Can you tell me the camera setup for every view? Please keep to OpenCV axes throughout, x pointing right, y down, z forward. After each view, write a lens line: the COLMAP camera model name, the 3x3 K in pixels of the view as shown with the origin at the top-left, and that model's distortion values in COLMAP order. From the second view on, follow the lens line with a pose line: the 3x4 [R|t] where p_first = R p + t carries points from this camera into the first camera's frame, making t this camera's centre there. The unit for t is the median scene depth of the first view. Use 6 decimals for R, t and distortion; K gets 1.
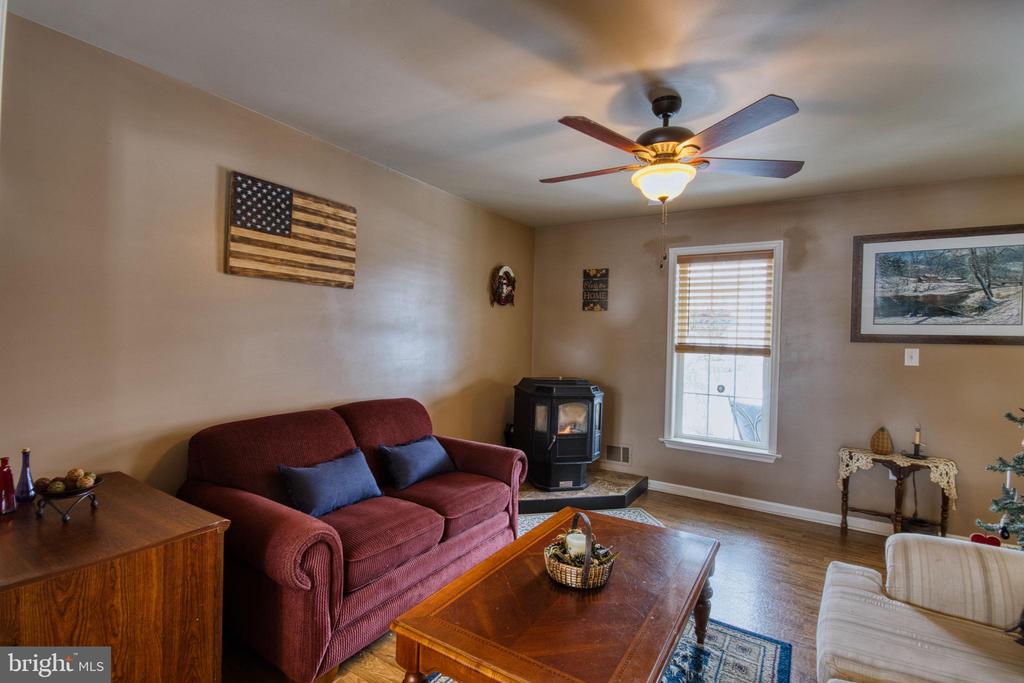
lens RADIAL K [[483.1, 0, 507.4], [0, 483.1, 343.0], [0, 0, 1]] dist [-0.001553, -0.000425]
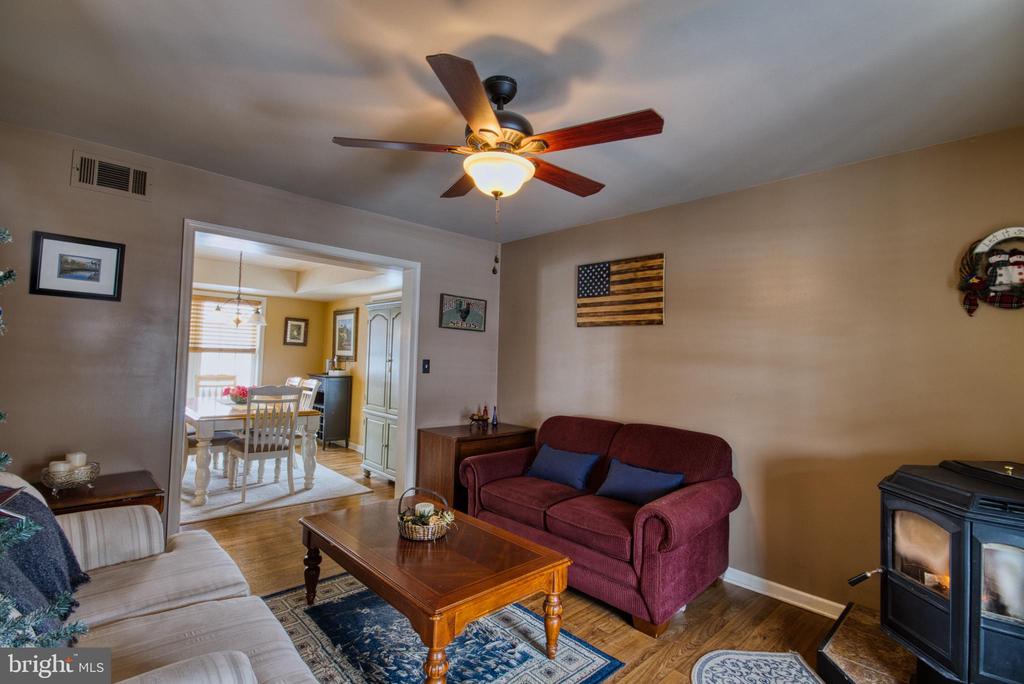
lens RADIAL K [[483.1, 0, 508.4], [0, 483.1, 342.6], [0, 0, 1]] dist [-0.001553, -0.000425]
pose [[-0.250242, -0.062575, -0.966159, 0.958309], [-0.045941, 0.997553, -0.052709, 0.007315], [0.967093, 0.031197, -0.252505, 1.049244]]
